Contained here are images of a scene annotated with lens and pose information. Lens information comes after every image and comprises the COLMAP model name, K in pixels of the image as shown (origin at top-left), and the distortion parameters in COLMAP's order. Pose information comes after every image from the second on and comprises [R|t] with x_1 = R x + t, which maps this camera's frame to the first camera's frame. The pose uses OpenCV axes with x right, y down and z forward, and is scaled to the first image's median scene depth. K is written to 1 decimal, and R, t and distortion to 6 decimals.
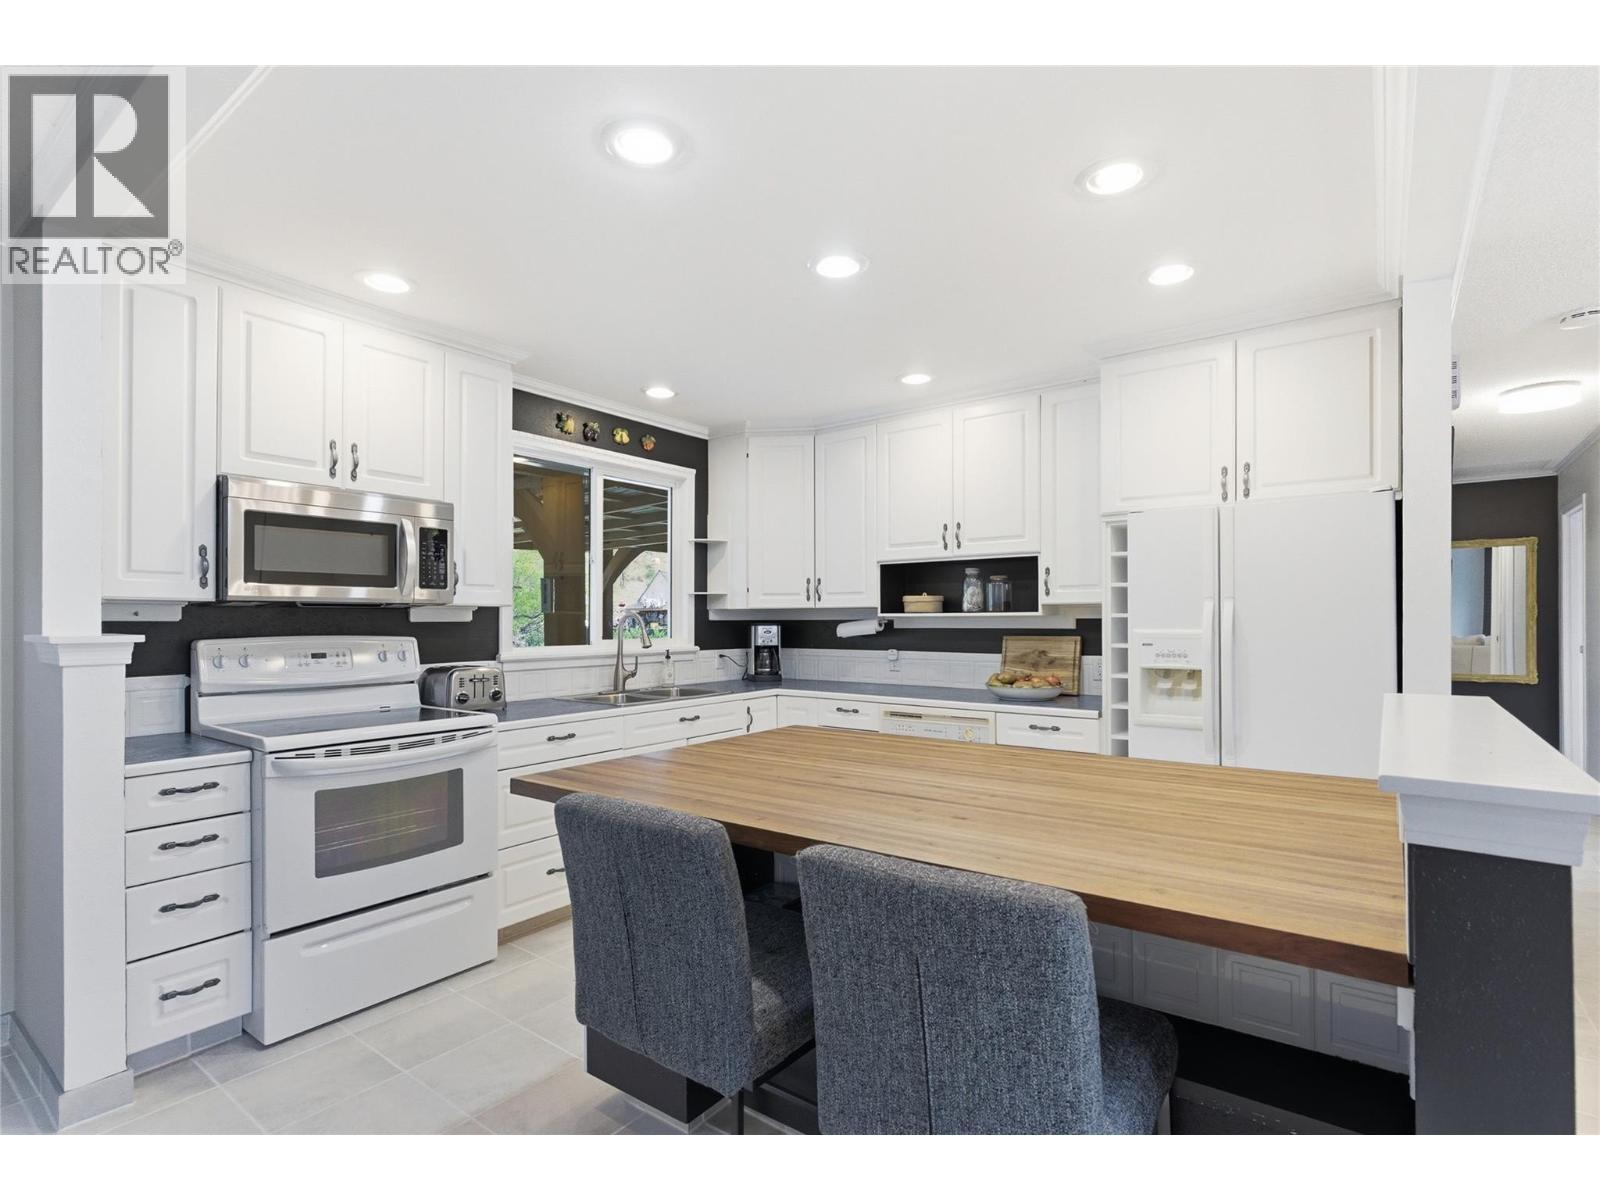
lens RADIAL K [[780.7, 0, 797.4], [0, 780.7, 623.3], [0, 0, 1]] dist [-0.000345, 0.000237]
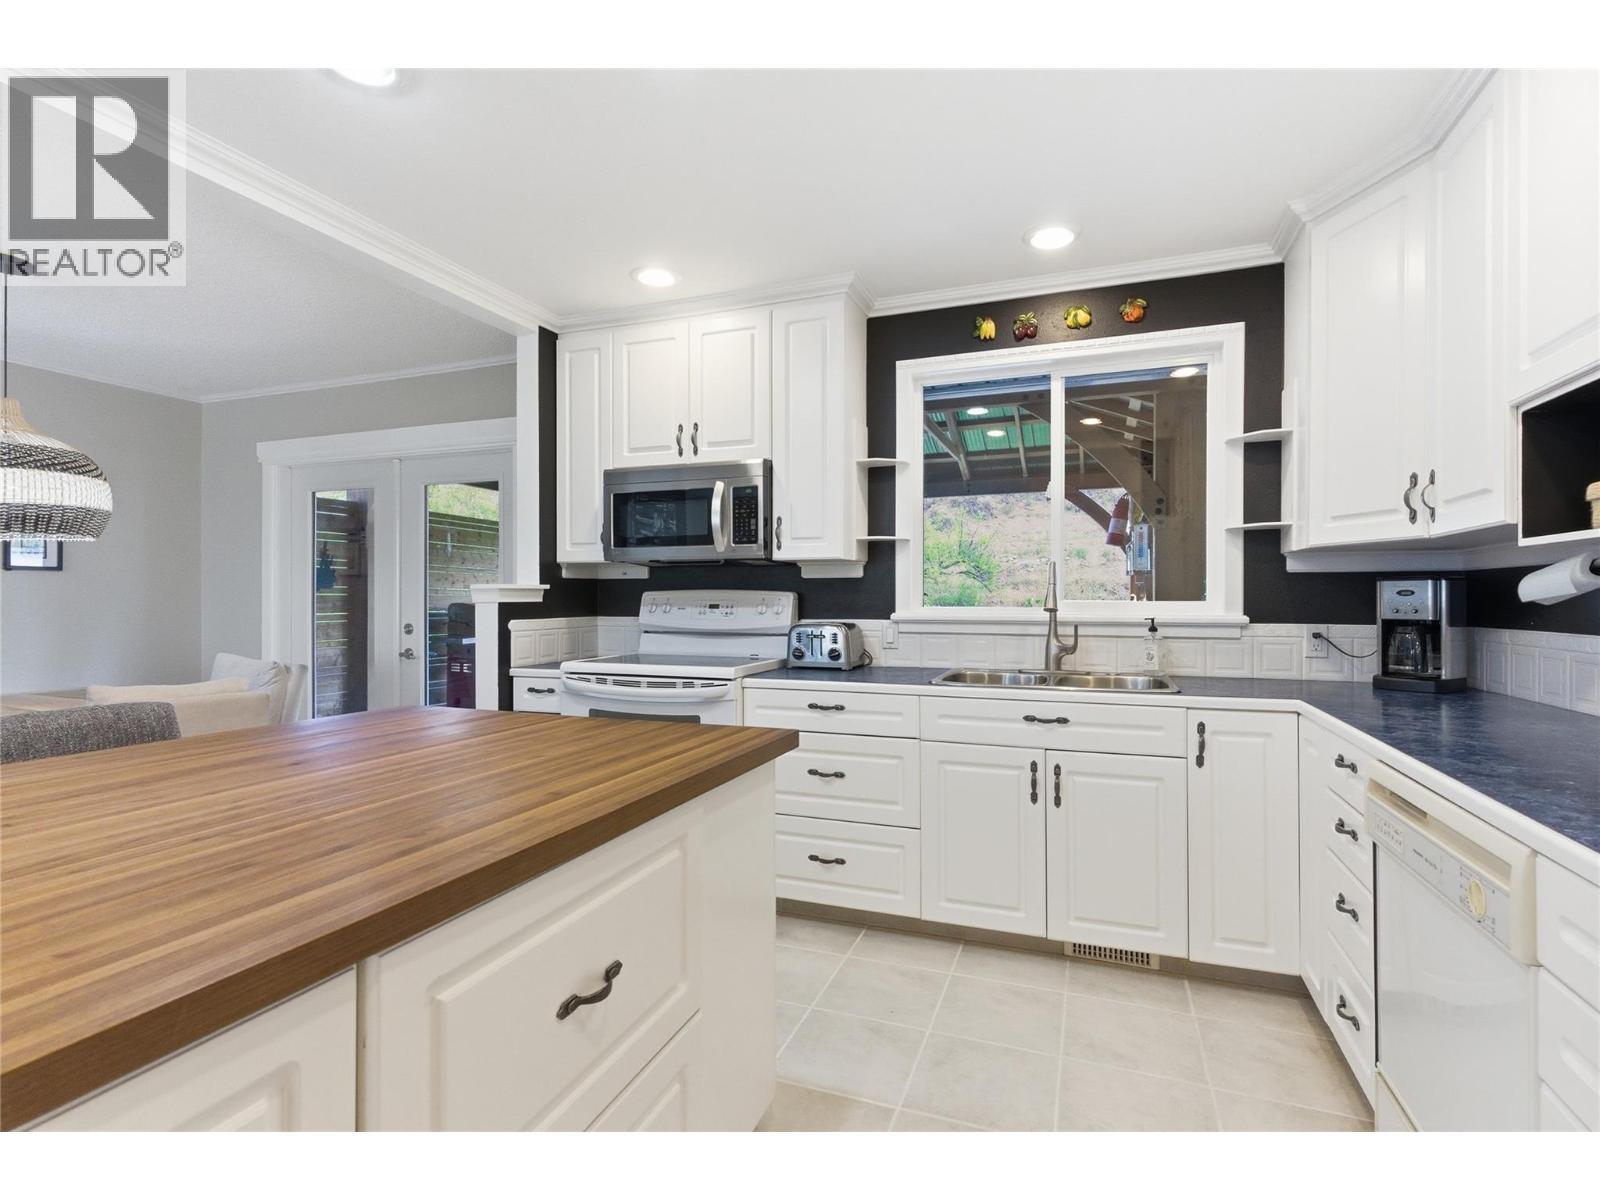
lens RADIAL K [[768.2, 0, 791.1], [0, 768.2, 599.4], [0, 0, 1]] dist [-0.000740, -0.000733]
pose [[0.266104, 0.003969, -0.963936, 0.394635], [-0.005675, 0.999981, 0.002551, 0.019499], [0.963928, 0.004792, 0.266121, 0.576961]]
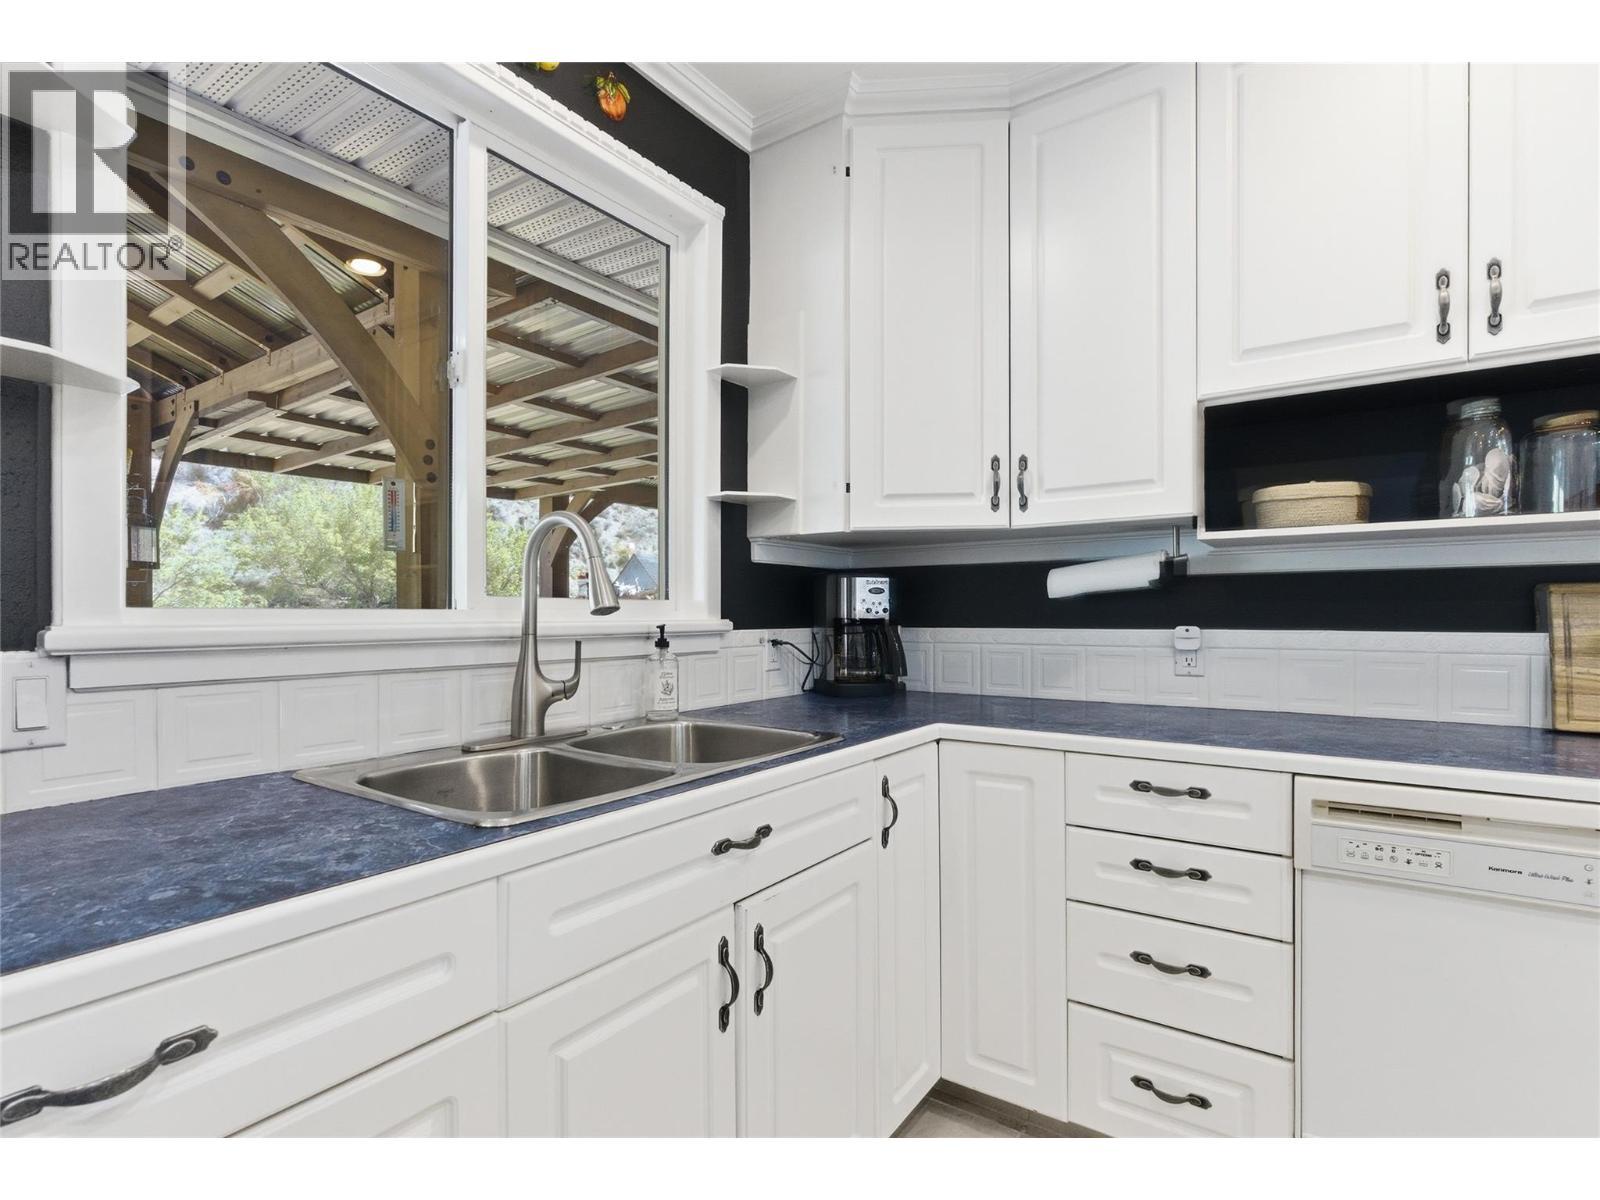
lens RADIAL K [[792.9, 0, 804.6], [0, 792.9, 621.5], [0, 0, 1]] dist [0.000767, -0.000342]
pose [[0.999166, -0.000948, 0.040818, -0.117504], [0.000772, 0.999990, 0.004322, 0.032356], [-0.040822, -0.004287, 0.999157, 0.636523]]
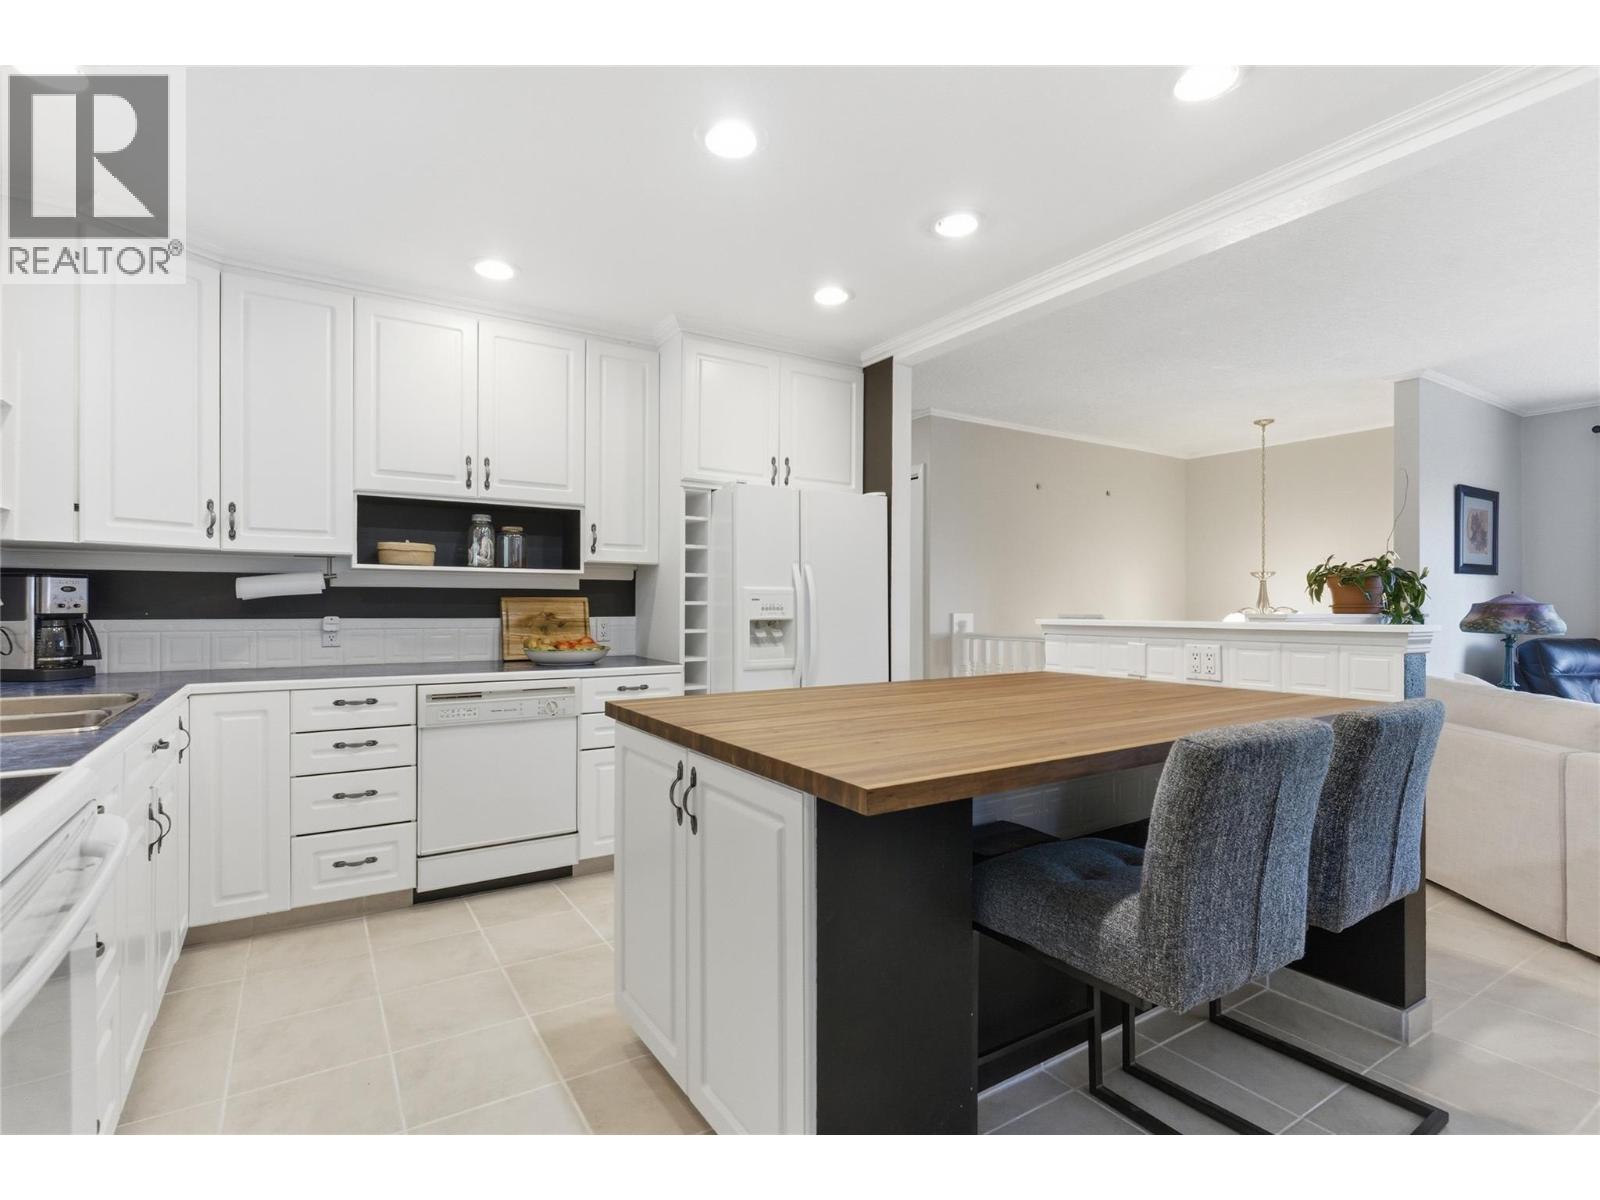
lens RADIAL K [[773.0, 0, 796.9], [0, 773.0, 604.3], [0, 0, 1]] dist [0.017224, -0.017715]
pose [[0.349976, 0.006440, 0.936736, -0.434031], [0.000447, 0.999975, -0.007041, 0.030787], [-0.936758, 0.002883, 0.349965, 0.396448]]
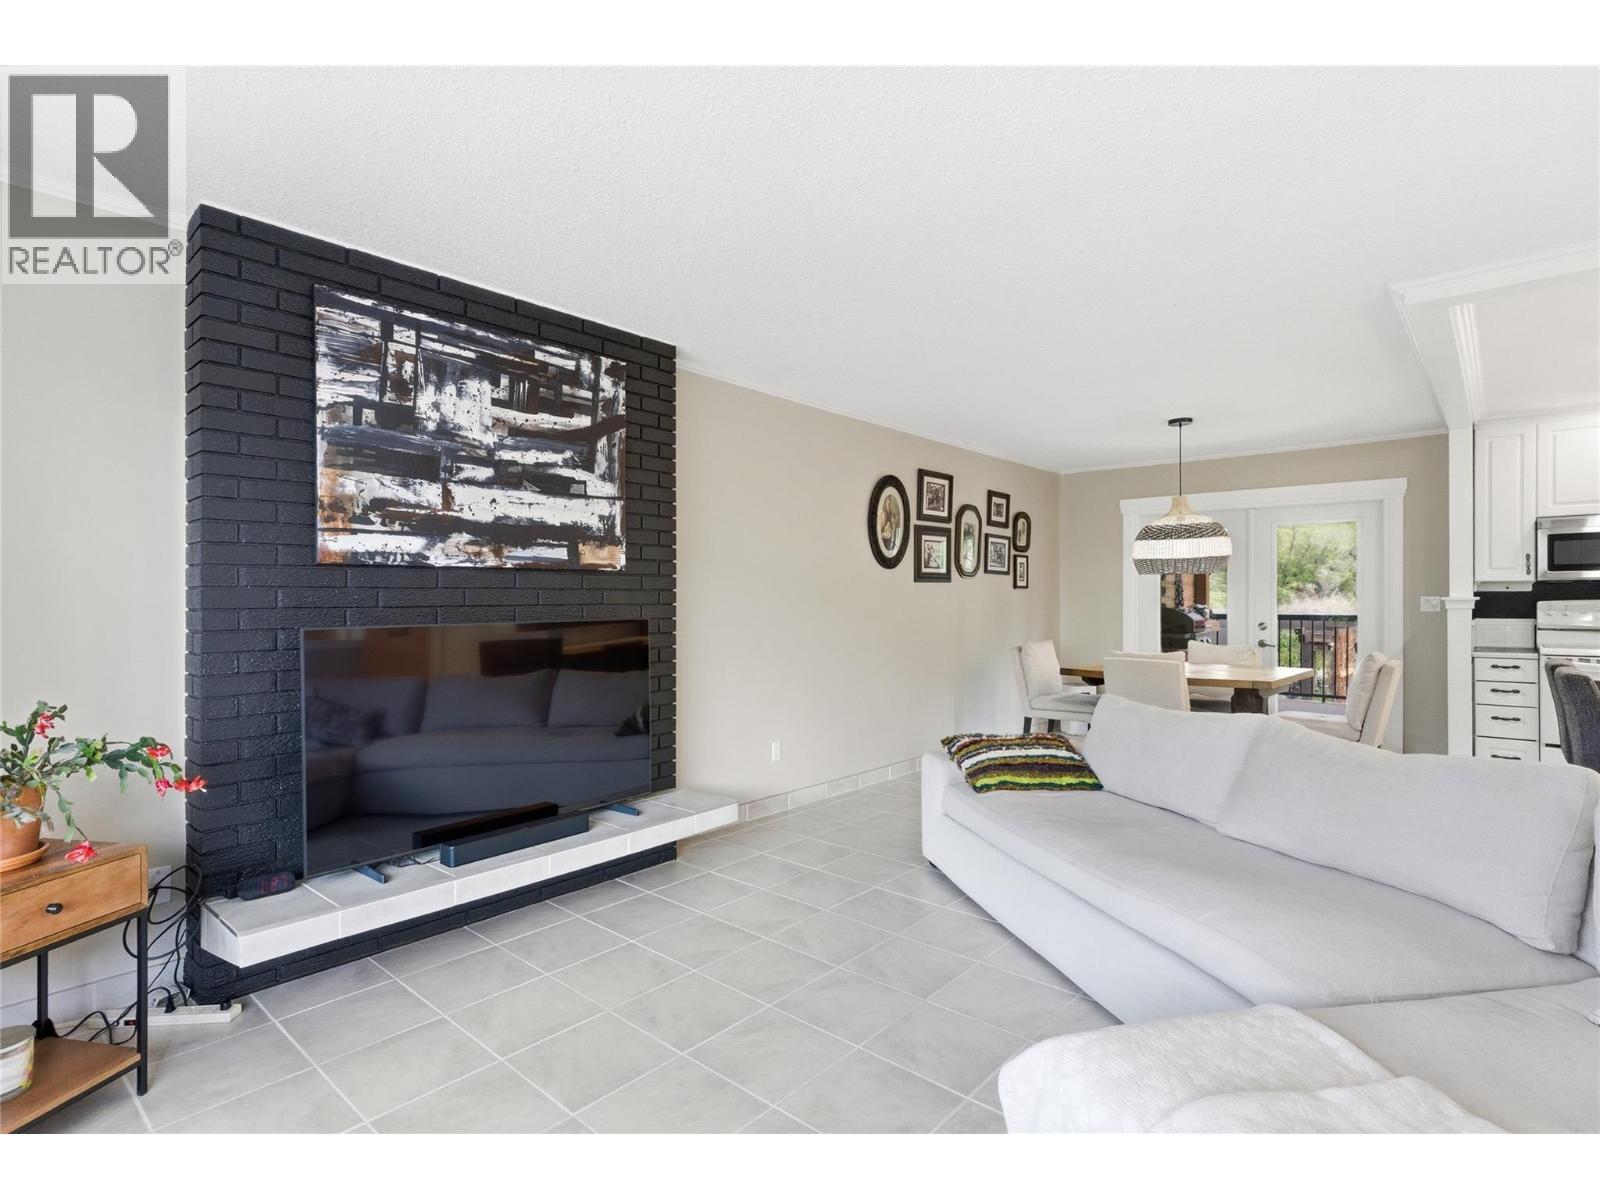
lens RADIAL K [[793.4, 0, 800.0], [0, 793.4, 600.0], [0, 0, 1]] dist [-0.001795, 0.000320]
pose [[-0.075641, 0.004153, -0.997126, 0.869060], [0.002560, 0.999989, 0.003970, 0.004599], [0.997132, -0.002252, -0.075651, -0.443843]]
